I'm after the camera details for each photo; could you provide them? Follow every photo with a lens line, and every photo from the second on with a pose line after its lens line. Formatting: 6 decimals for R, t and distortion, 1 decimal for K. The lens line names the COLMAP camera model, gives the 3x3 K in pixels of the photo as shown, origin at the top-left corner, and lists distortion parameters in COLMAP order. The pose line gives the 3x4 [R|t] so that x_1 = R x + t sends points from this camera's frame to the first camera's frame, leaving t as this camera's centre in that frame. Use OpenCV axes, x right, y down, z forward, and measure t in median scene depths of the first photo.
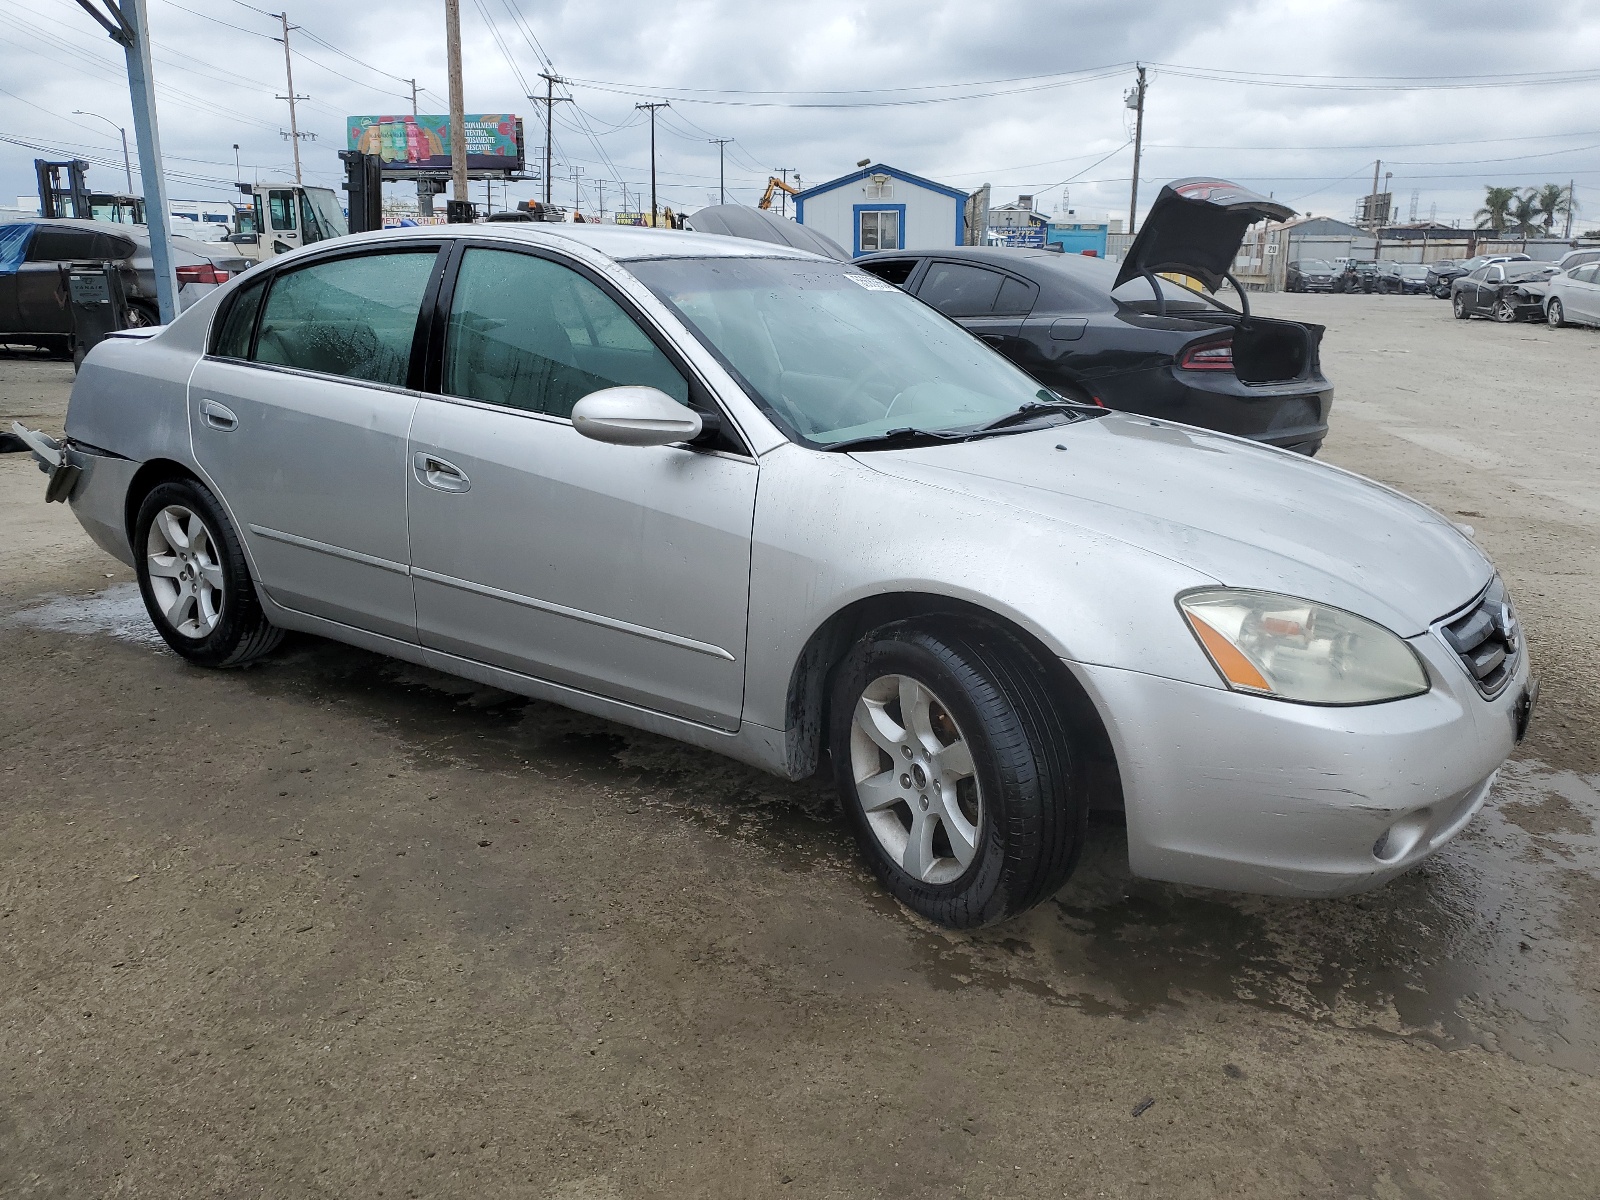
lens RADIAL K [[1250.4, 0, 789.8], [0, 1250.4, 607.2], [0, 0, 1]] dist [0.009143, 0.007341]
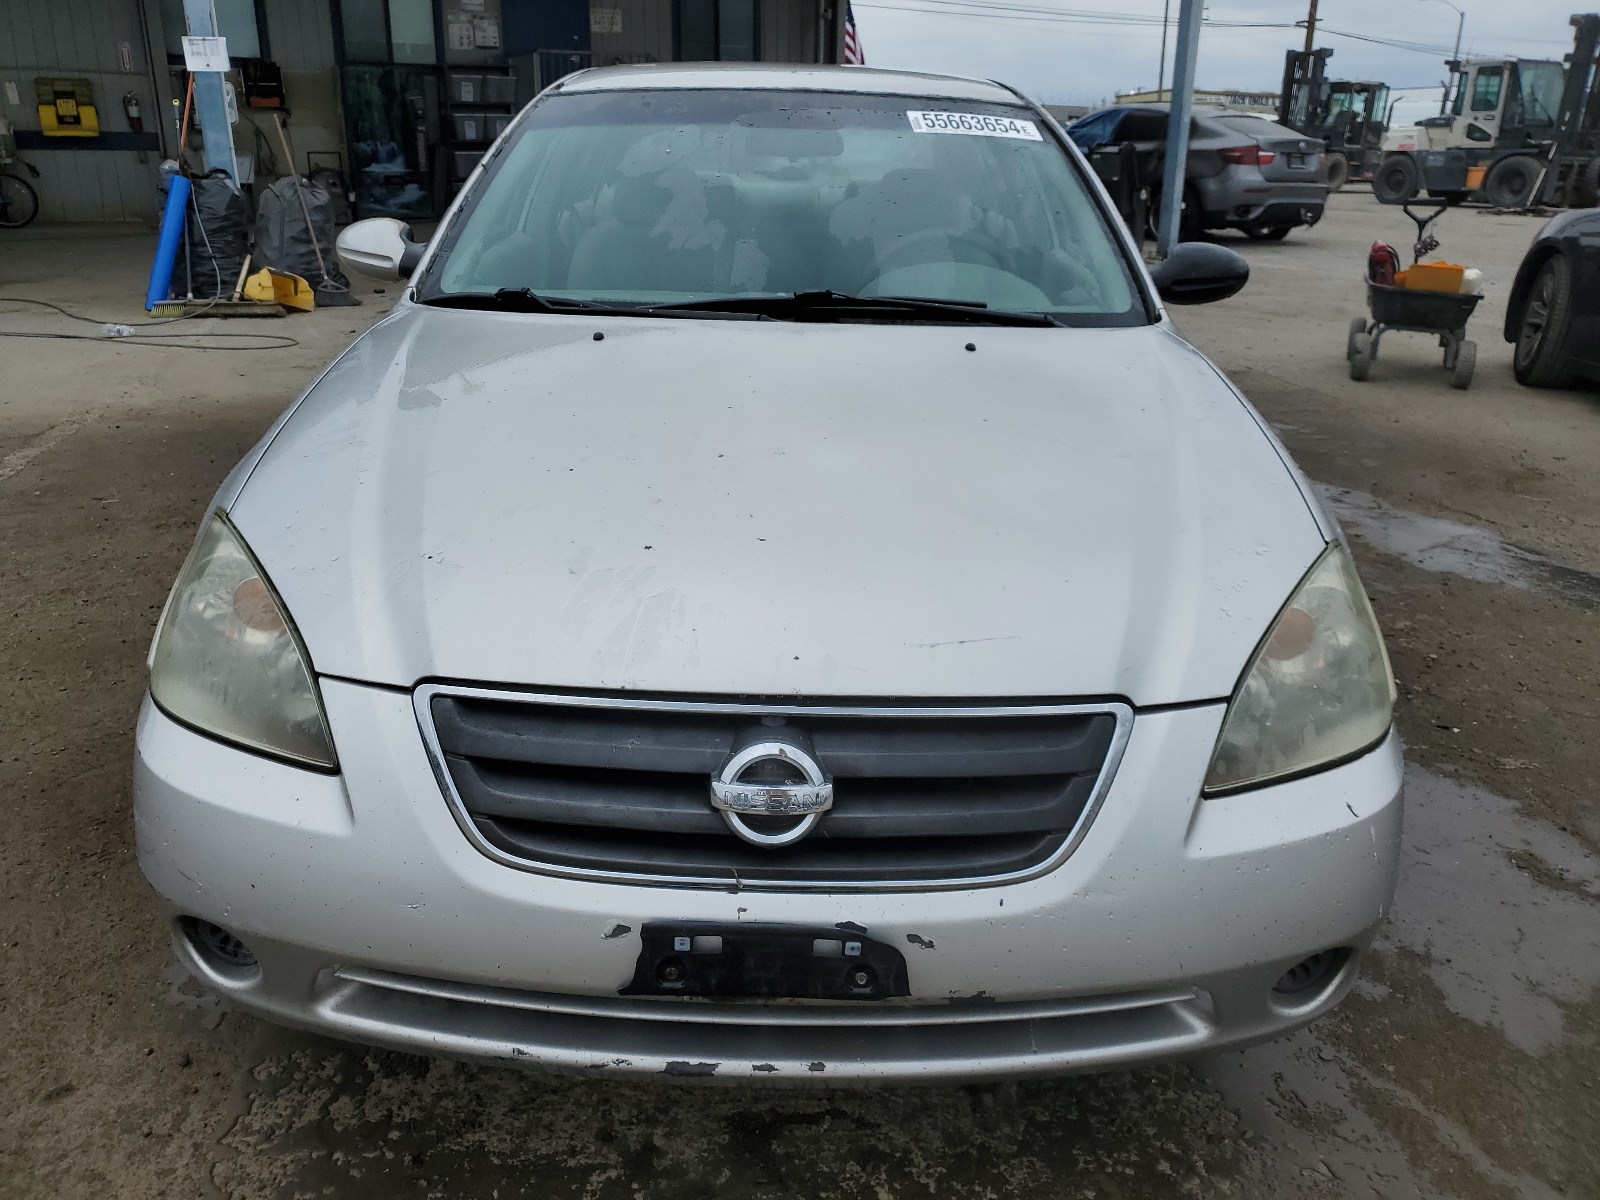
lens RADIAL K [[1250.4, 0, 803.1], [0, 1250.4, 598.1], [0, 0, 1]] dist [0.009143, 0.007341]
pose [[0.565750, 0.279756, -0.775670, 0.130748], [-0.225543, 0.957316, 0.180765, -0.020519], [0.793132, 0.072679, 0.604698, 0.098641]]
